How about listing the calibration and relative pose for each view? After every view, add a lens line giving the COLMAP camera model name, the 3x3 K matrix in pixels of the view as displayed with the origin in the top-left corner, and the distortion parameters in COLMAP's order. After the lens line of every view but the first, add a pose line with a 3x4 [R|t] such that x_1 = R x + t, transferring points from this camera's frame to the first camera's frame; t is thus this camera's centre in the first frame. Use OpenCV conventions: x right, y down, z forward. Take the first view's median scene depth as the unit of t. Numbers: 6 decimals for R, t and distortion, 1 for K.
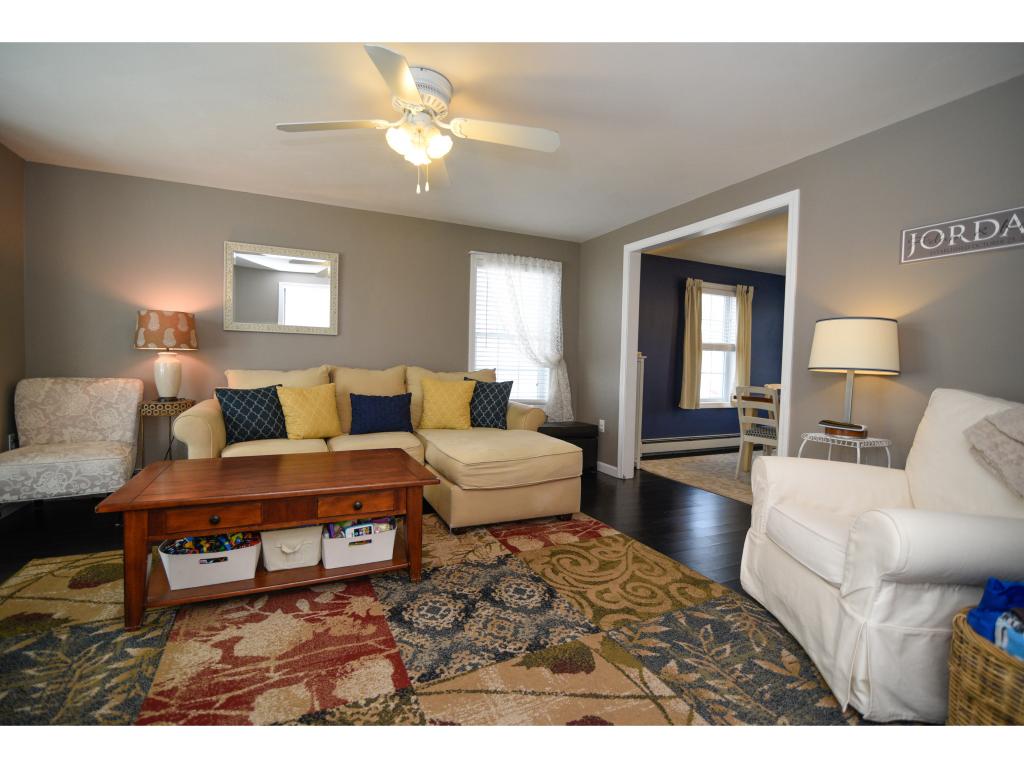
lens RADIAL K [[470.6, 0, 507.8], [0, 470.6, 380.3], [0, 0, 1]] dist [-0.019194, 0.000418]
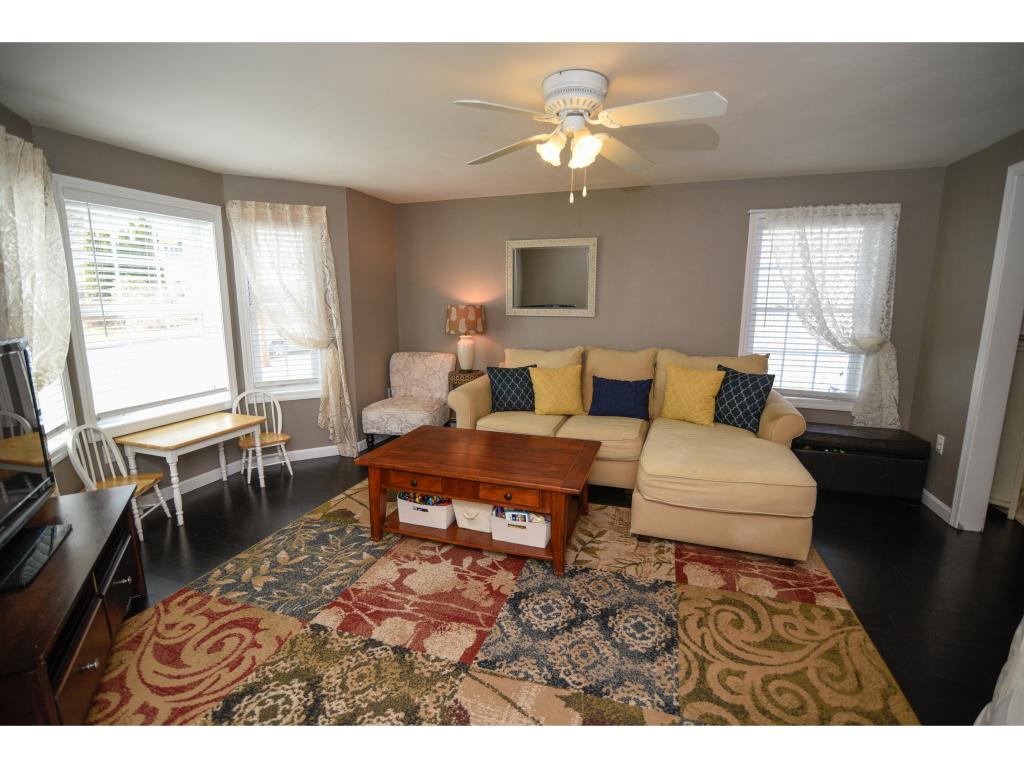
lens RADIAL K [[470.6, 0, 507.8], [0, 470.6, 380.3], [0, 0, 1]] dist [-0.019194, 0.000418]
pose [[0.718378, 0.095455, -0.689073, 0.441397], [-0.010786, 0.991950, 0.126167, -0.160633], [0.695570, -0.083203, 0.713625, 0.188219]]
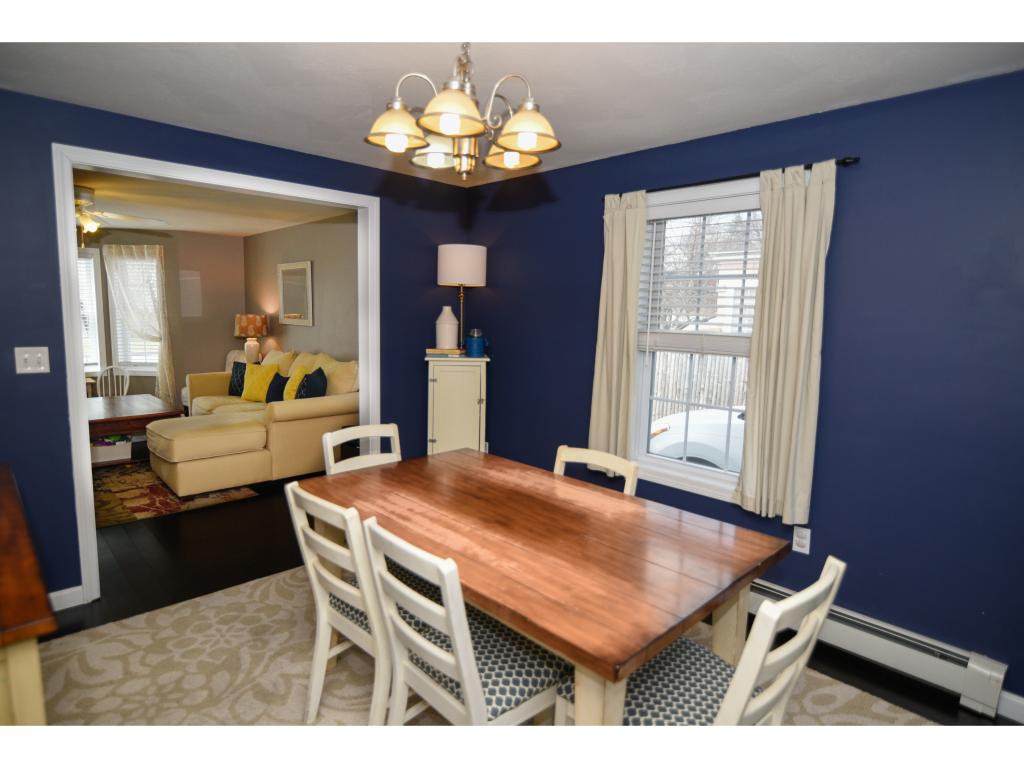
lens RADIAL K [[571.5, 0, 512.0], [0, 571.5, 384.0], [0, 0, 1]] dist [-0.000193, 0.000119]
pose [[0.319586, 0.100457, -0.942217, 2.368104], [-0.052386, 0.994717, 0.088286, -0.197506], [0.946108, 0.021144, 0.323160, 1.898515]]
